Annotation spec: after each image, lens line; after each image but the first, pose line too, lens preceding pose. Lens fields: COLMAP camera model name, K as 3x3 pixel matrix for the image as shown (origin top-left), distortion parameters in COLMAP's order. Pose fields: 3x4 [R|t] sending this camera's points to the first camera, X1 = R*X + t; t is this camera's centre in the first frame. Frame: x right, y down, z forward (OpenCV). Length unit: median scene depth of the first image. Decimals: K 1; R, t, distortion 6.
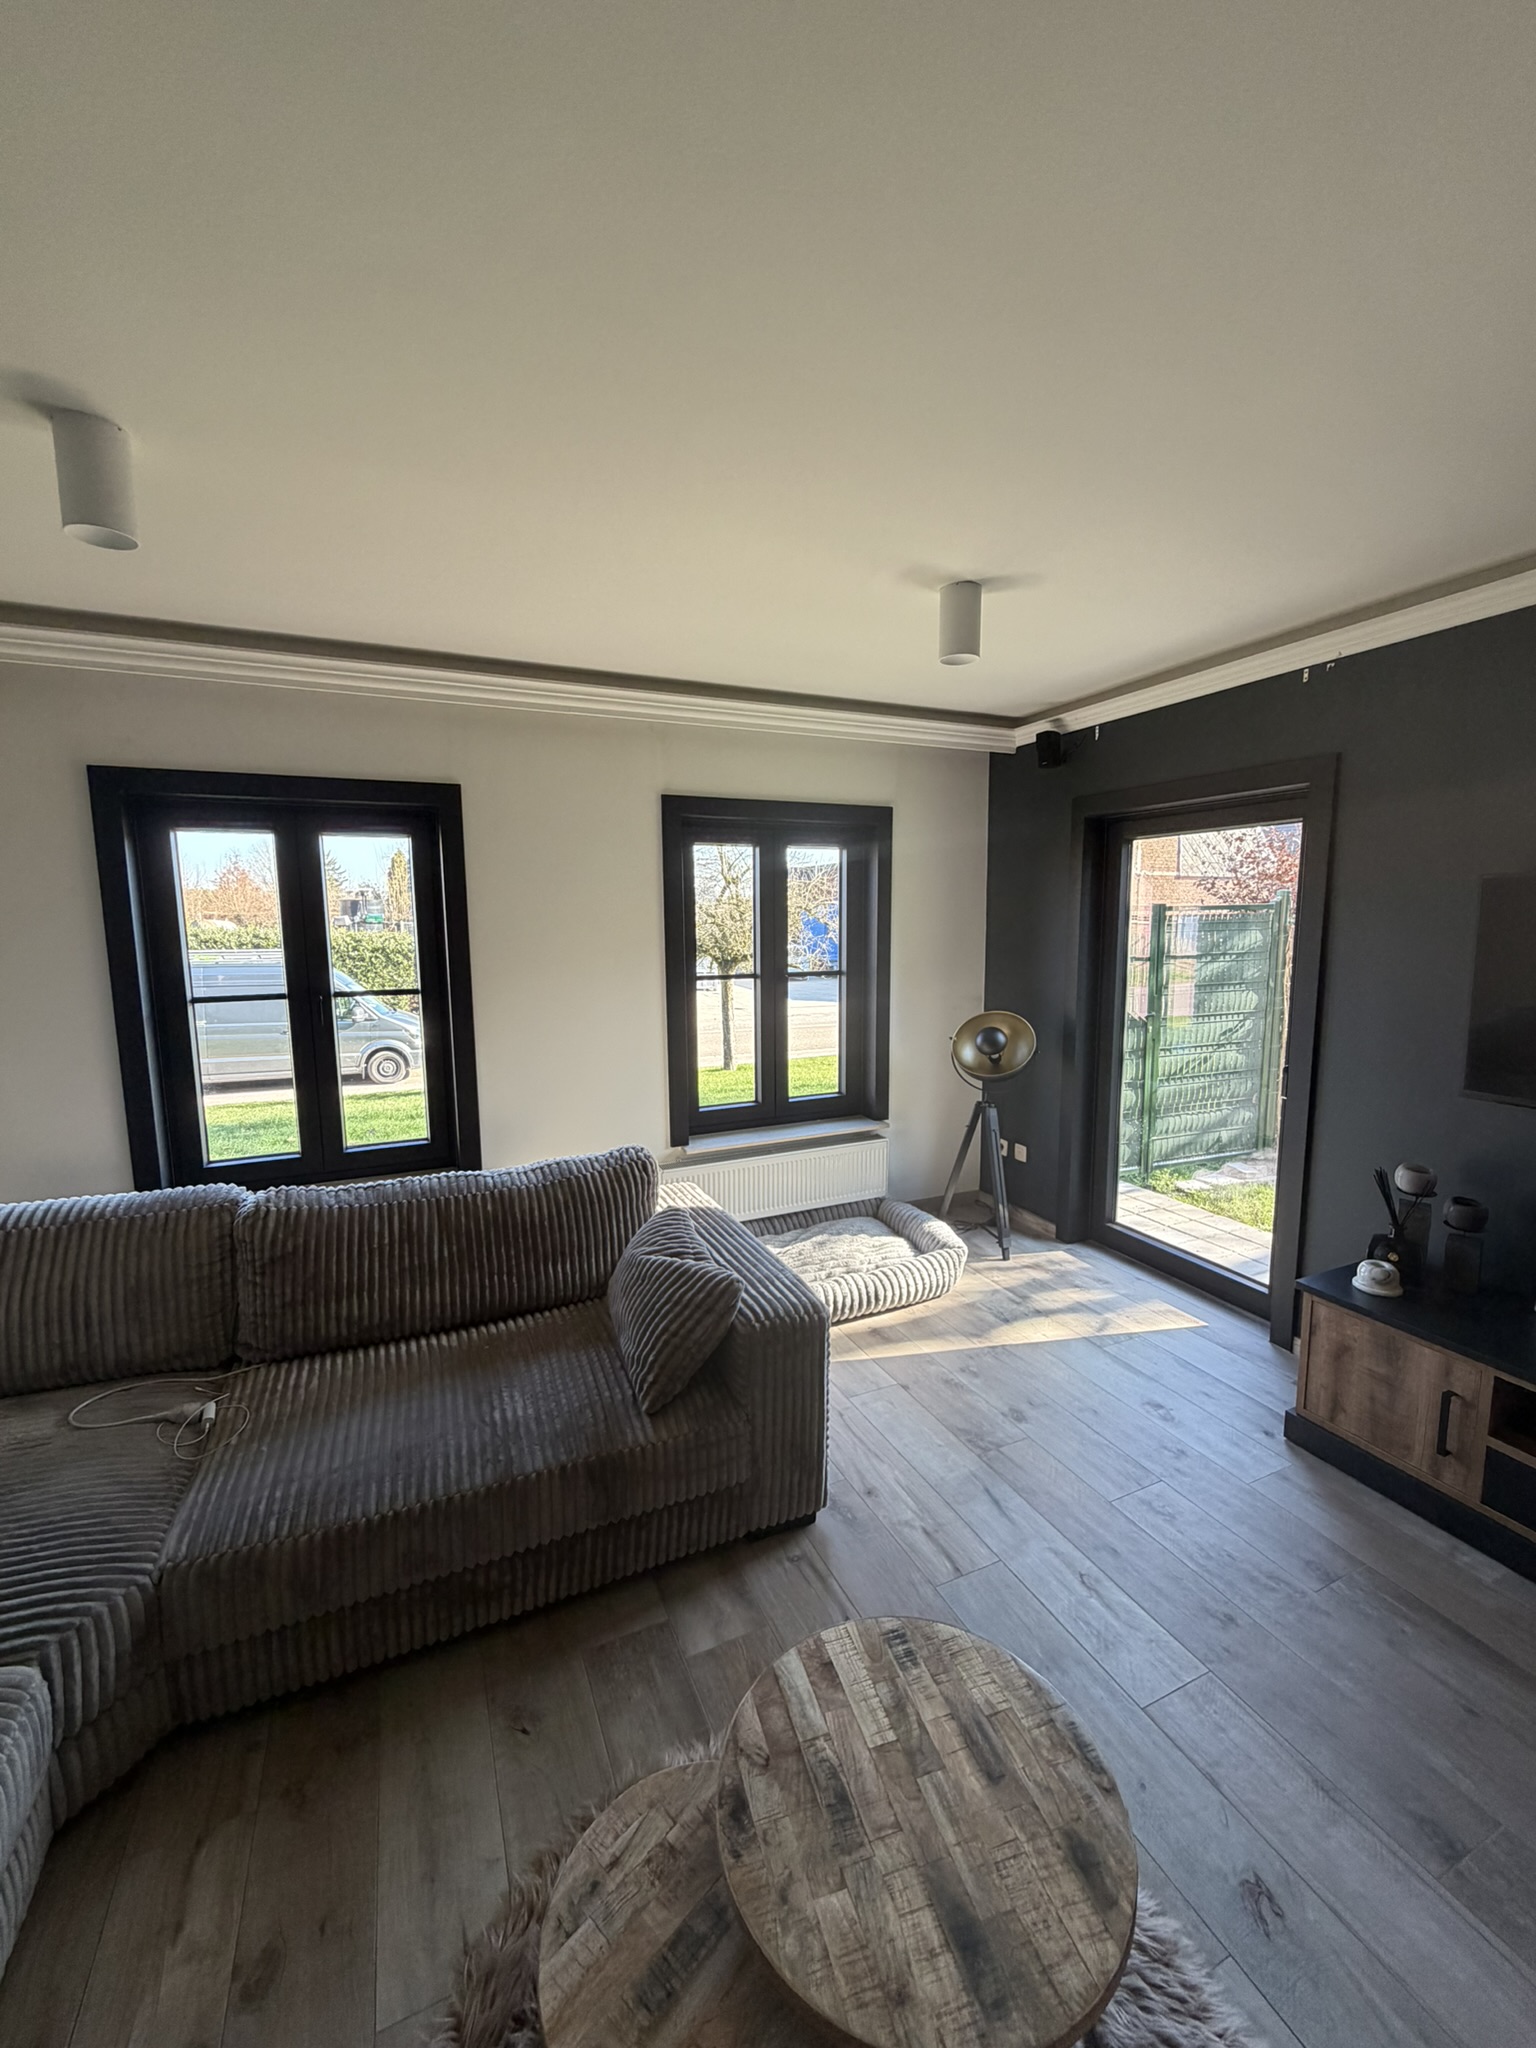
lens RADIAL K [[823.6, 0, 770.0], [0, 823.6, 1024.0], [0, 0, 1]] dist [0.002467, 0.000525]
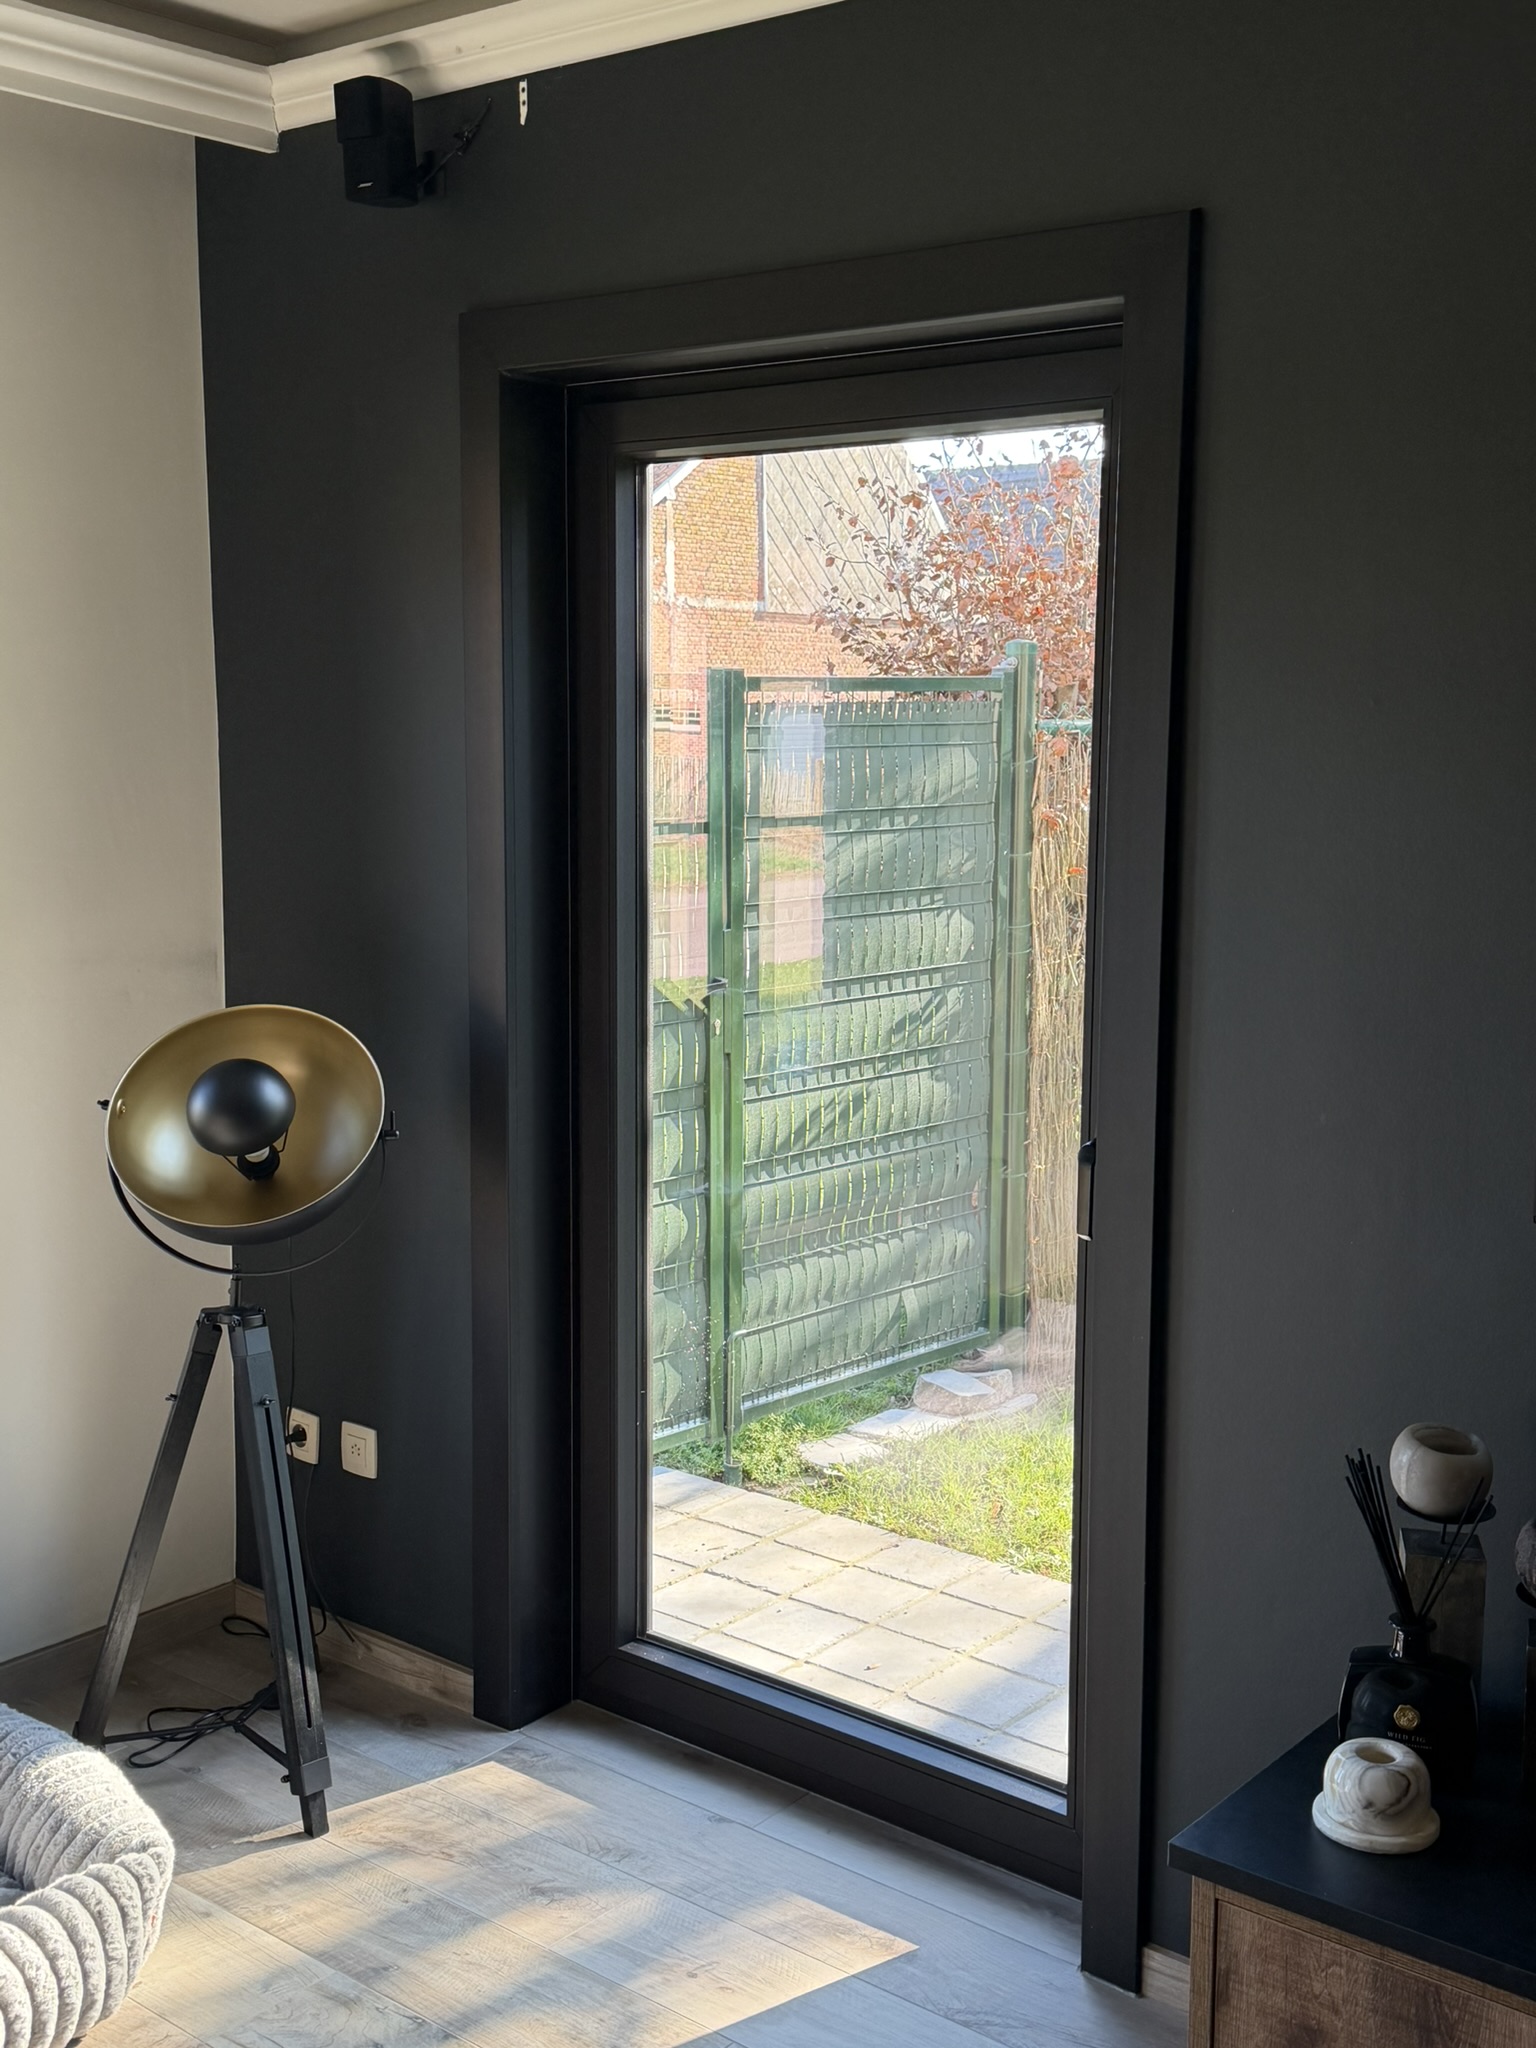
lens RADIAL K [[2299.9, 0, 772.2], [0, 2299.9, 1022.3], [0, 0, 1]] dist [0.059135, 0.000000]
pose [[0.896295, -0.045064, 0.441163, 0.065210], [0.042027, 0.998978, 0.016659, -0.014194], [-0.441462, 0.003609, 0.897273, 0.143552]]
